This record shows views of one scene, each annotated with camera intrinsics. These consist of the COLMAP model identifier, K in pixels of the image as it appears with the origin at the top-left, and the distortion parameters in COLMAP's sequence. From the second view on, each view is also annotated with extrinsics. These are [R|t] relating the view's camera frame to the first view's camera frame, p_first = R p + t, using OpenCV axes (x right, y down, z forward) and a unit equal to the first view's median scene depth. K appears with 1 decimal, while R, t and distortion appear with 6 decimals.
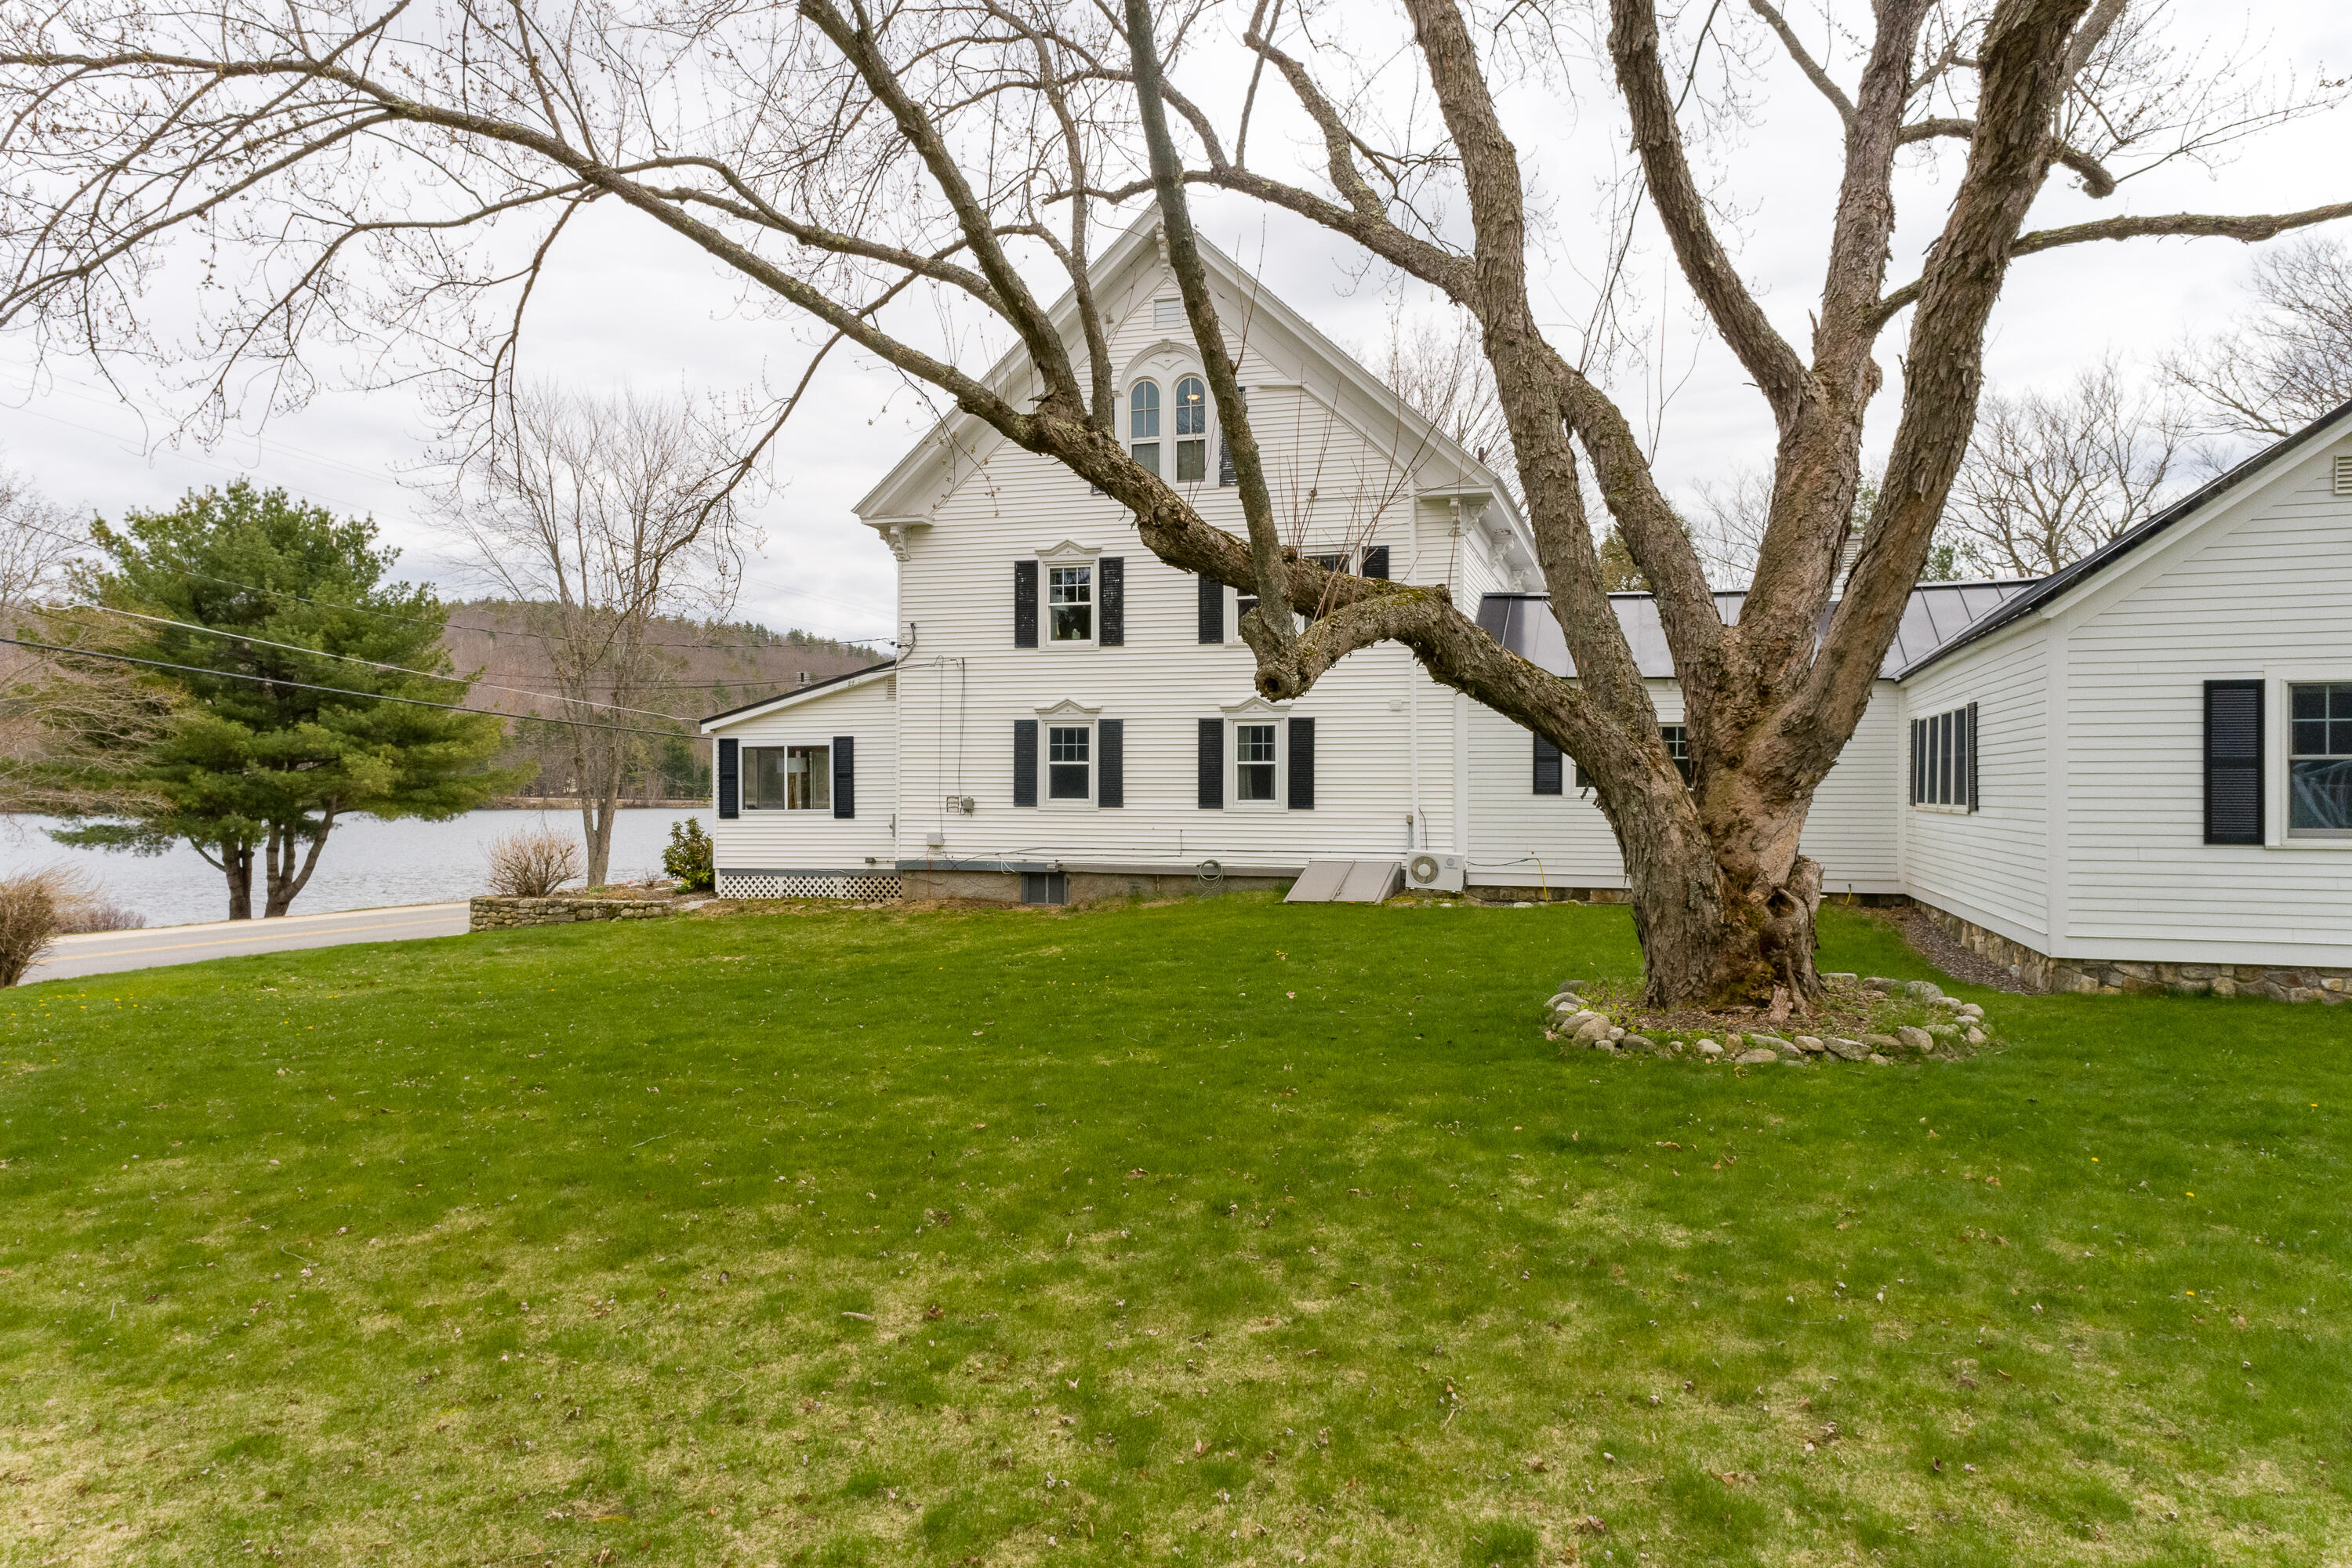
lens RADIAL K [[1585.9, 0, 1176.7], [0, 1585.9, 774.9], [0, 0, 1]] dist [0.030320, 0.005903]
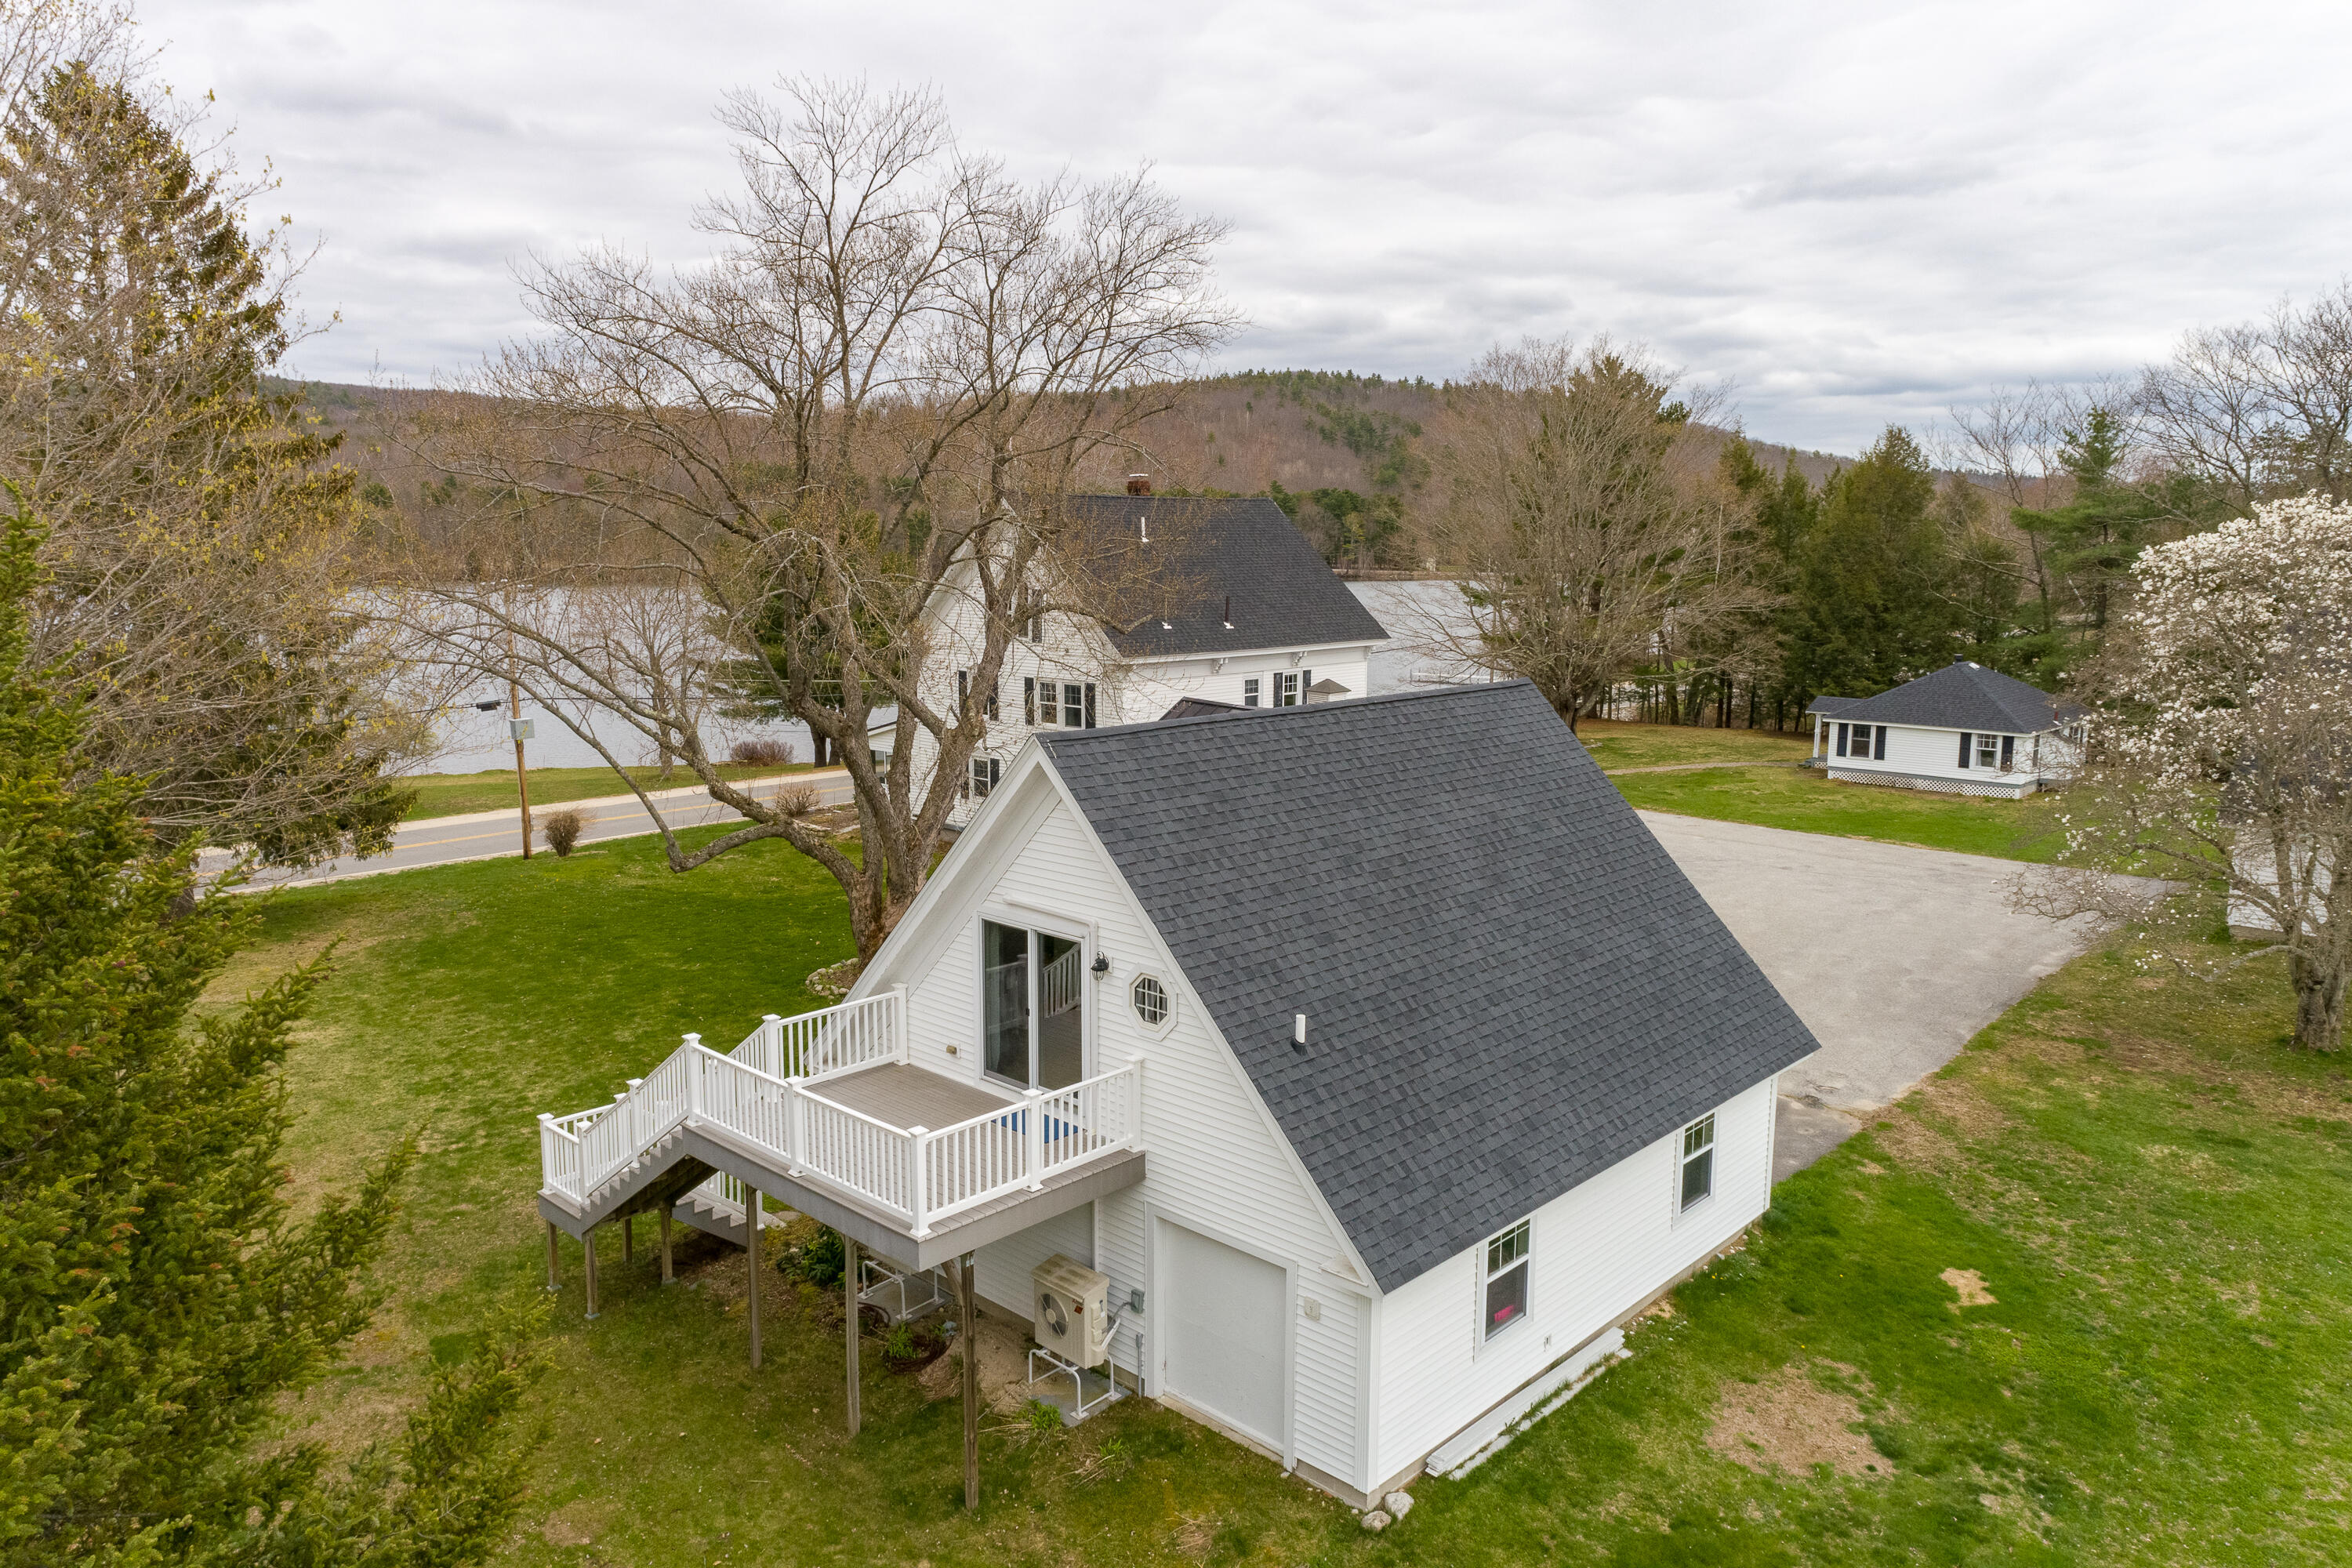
lens RADIAL K [[1585.9, 0, 1176.7], [0, 1585.9, 774.9], [0, 0, 1]] dist [0.030320, 0.005903]
pose [[0.894346, 0.068795, -0.442054, 3.514794], [0.000147, 0.988061, 0.154063, -1.093233], [0.447375, -0.137851, 0.883659, -2.075565]]
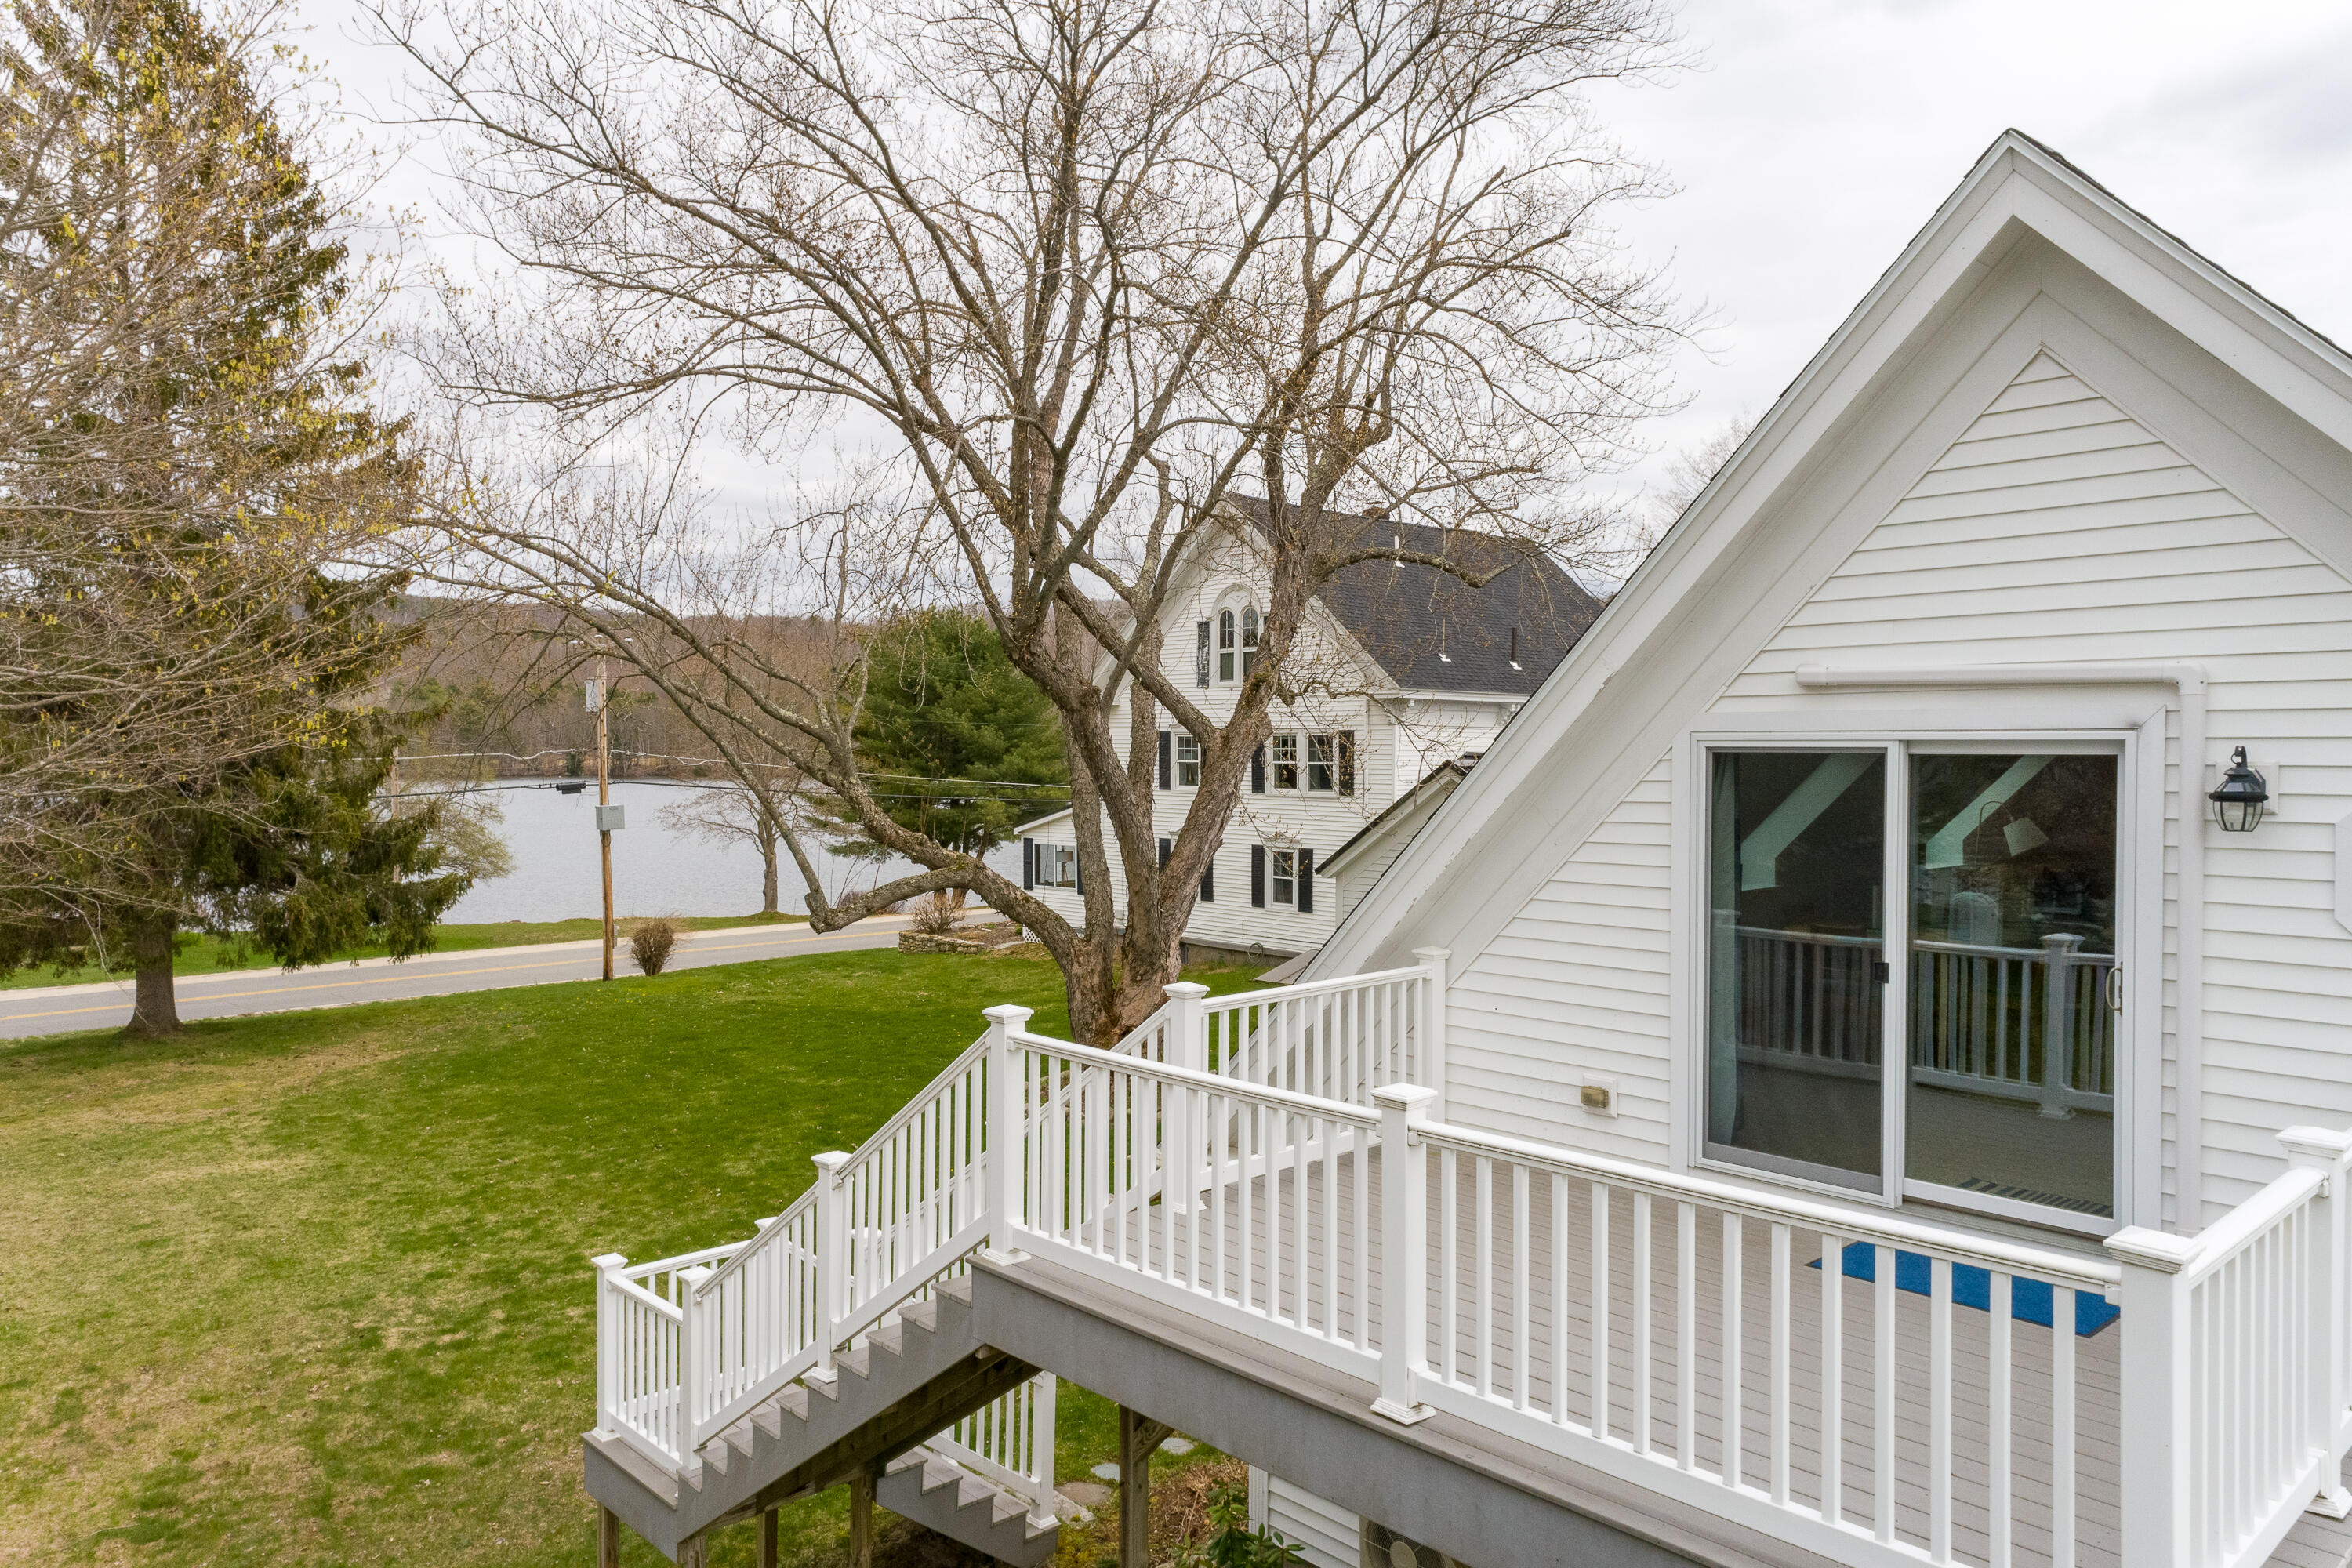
lens RADIAL K [[1585.9, 0, 1176.7], [0, 1585.9, 774.9], [0, 0, 1]] dist [0.030320, 0.005903]
pose [[0.870731, 0.011284, -0.491630, 2.307323], [0.001036, 0.999692, 0.024780, -0.469915], [0.491759, -0.022086, 0.870451, -1.025530]]
